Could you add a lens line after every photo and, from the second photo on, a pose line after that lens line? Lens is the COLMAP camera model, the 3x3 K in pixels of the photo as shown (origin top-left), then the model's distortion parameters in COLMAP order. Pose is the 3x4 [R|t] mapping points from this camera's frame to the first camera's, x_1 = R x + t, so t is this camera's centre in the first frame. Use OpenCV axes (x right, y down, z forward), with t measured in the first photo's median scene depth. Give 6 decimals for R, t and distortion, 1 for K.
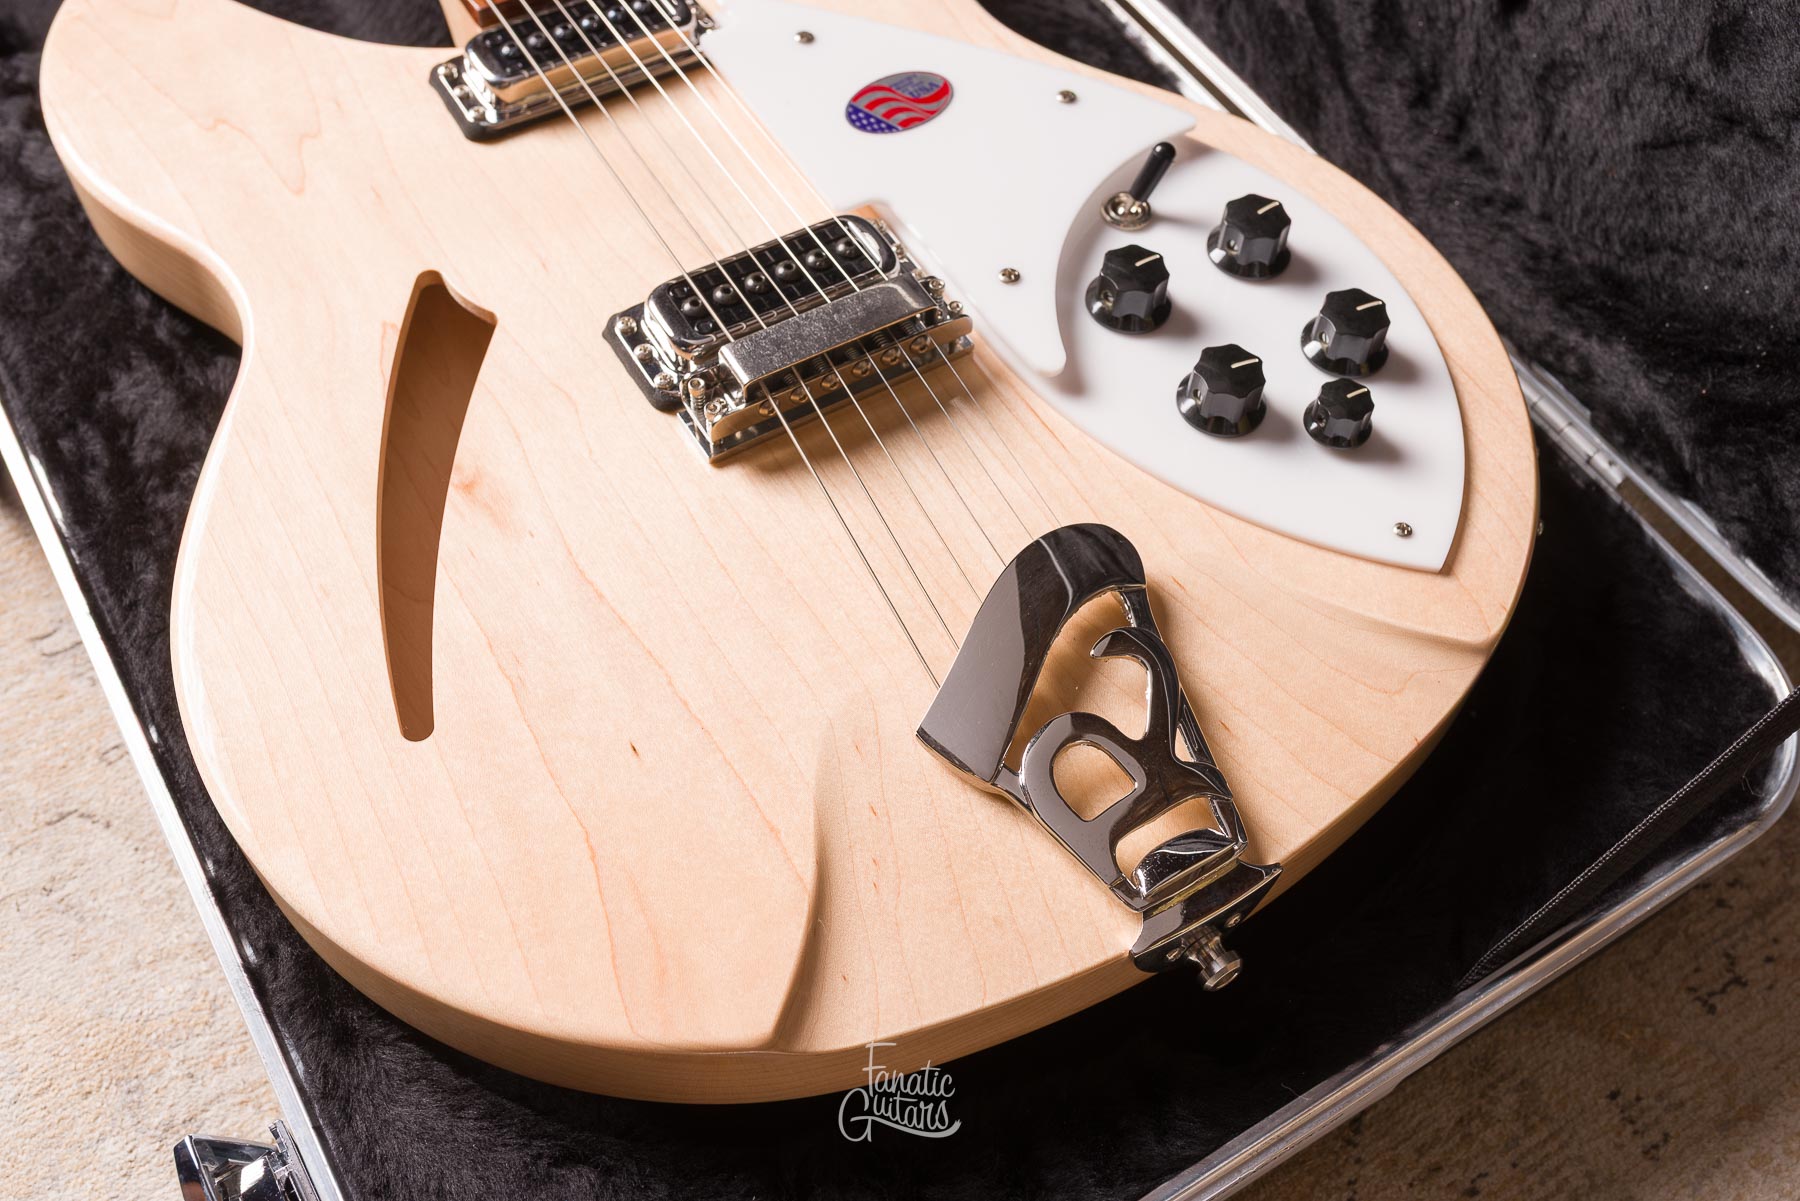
lens RADIAL K [[1807.0, 0, 914.6], [0, 1807.0, 607.9], [0, 0, 1]] dist [0.004744, 0.000000]
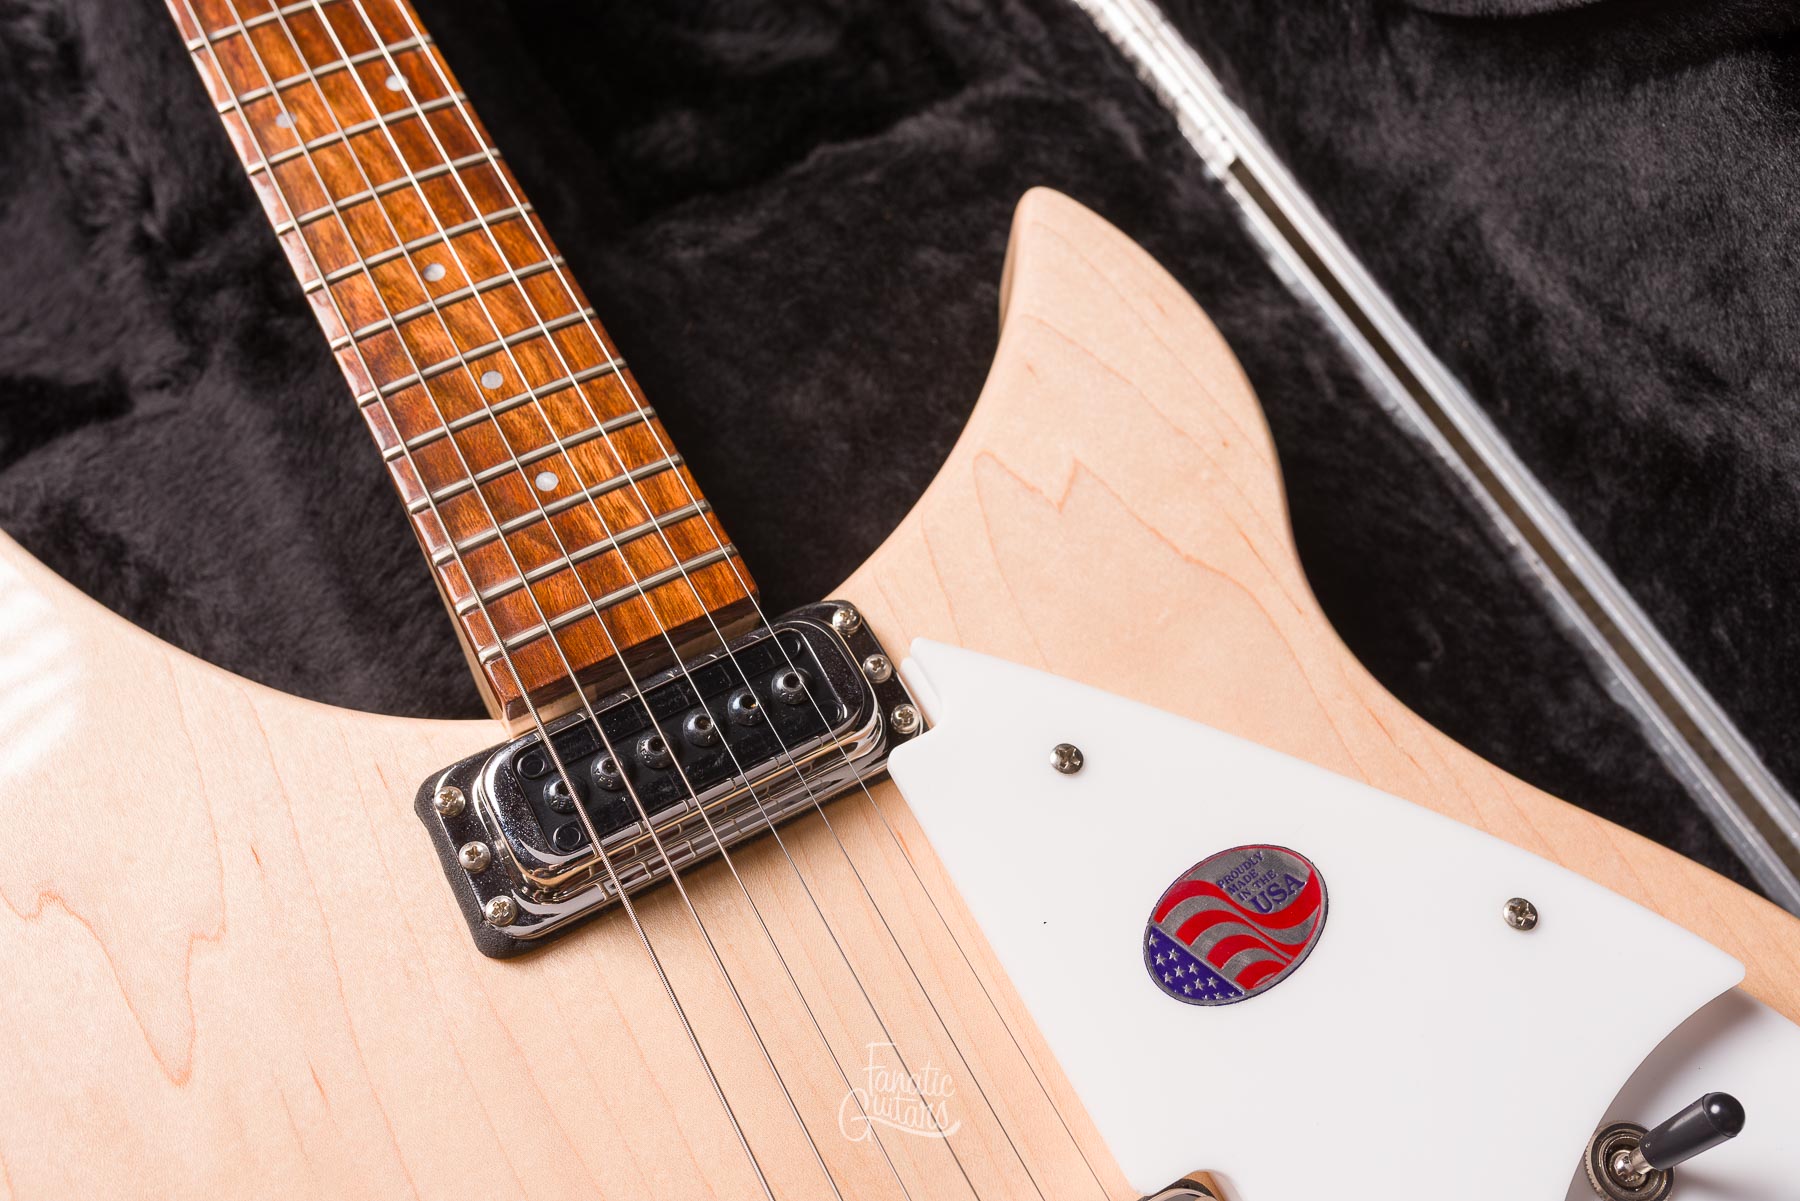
lens RADIAL K [[1807.0, 0, 904.0], [0, 1807.0, 620.9], [0, 0, 1]] dist [0.004744, 0.000000]
pose [[0.998645, 0.049961, 0.014559, -0.131931], [-0.051402, 0.990667, 0.126239, -0.459127], [-0.008116, -0.126817, 0.991893, 0.459830]]
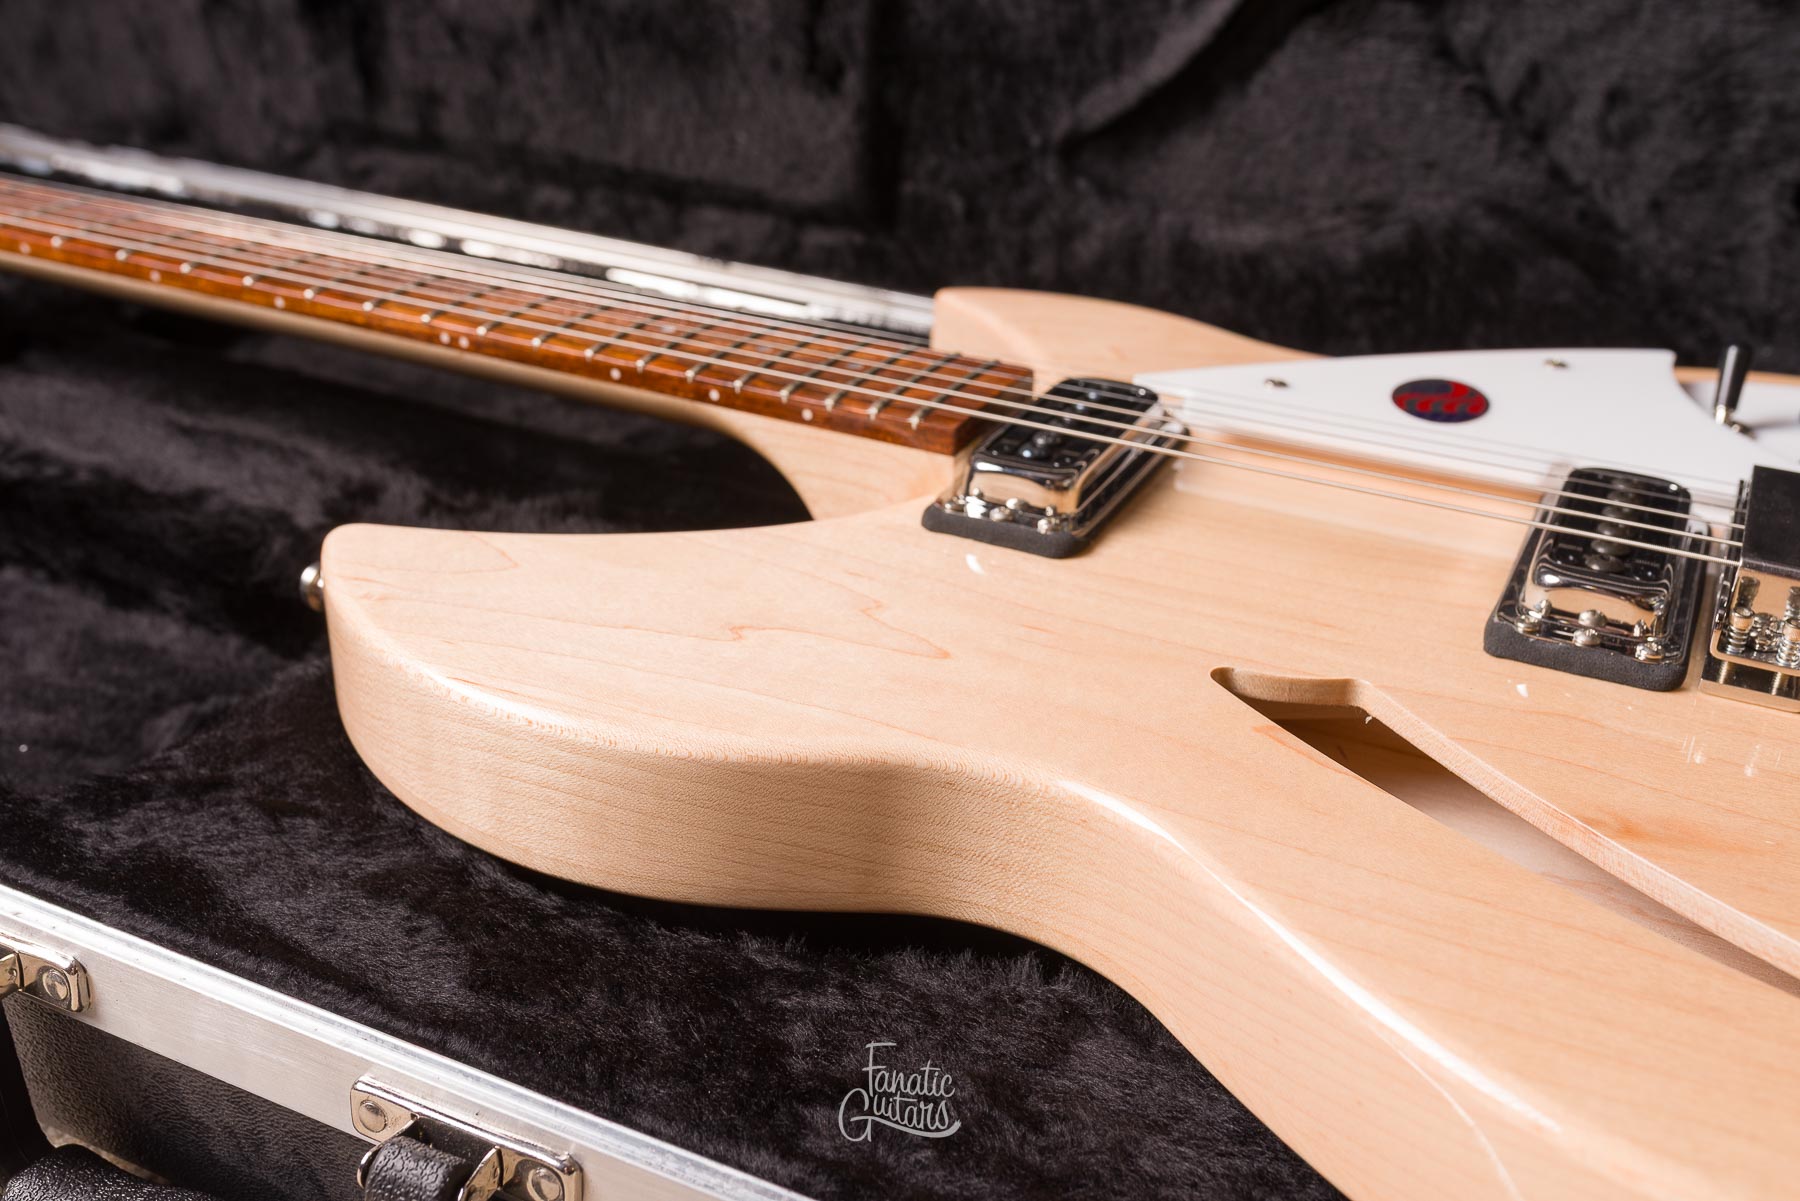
lens RADIAL K [[1807.0, 0, 917.7], [0, 1807.0, 604.5], [0, 0, 1]] dist [0.004744, 0.000000]
pose [[0.830805, -0.251023, 0.496741, -0.676909], [0.451141, 0.826413, -0.336918, -0.028530], [-0.325939, 0.504013, 0.799834, 0.471816]]
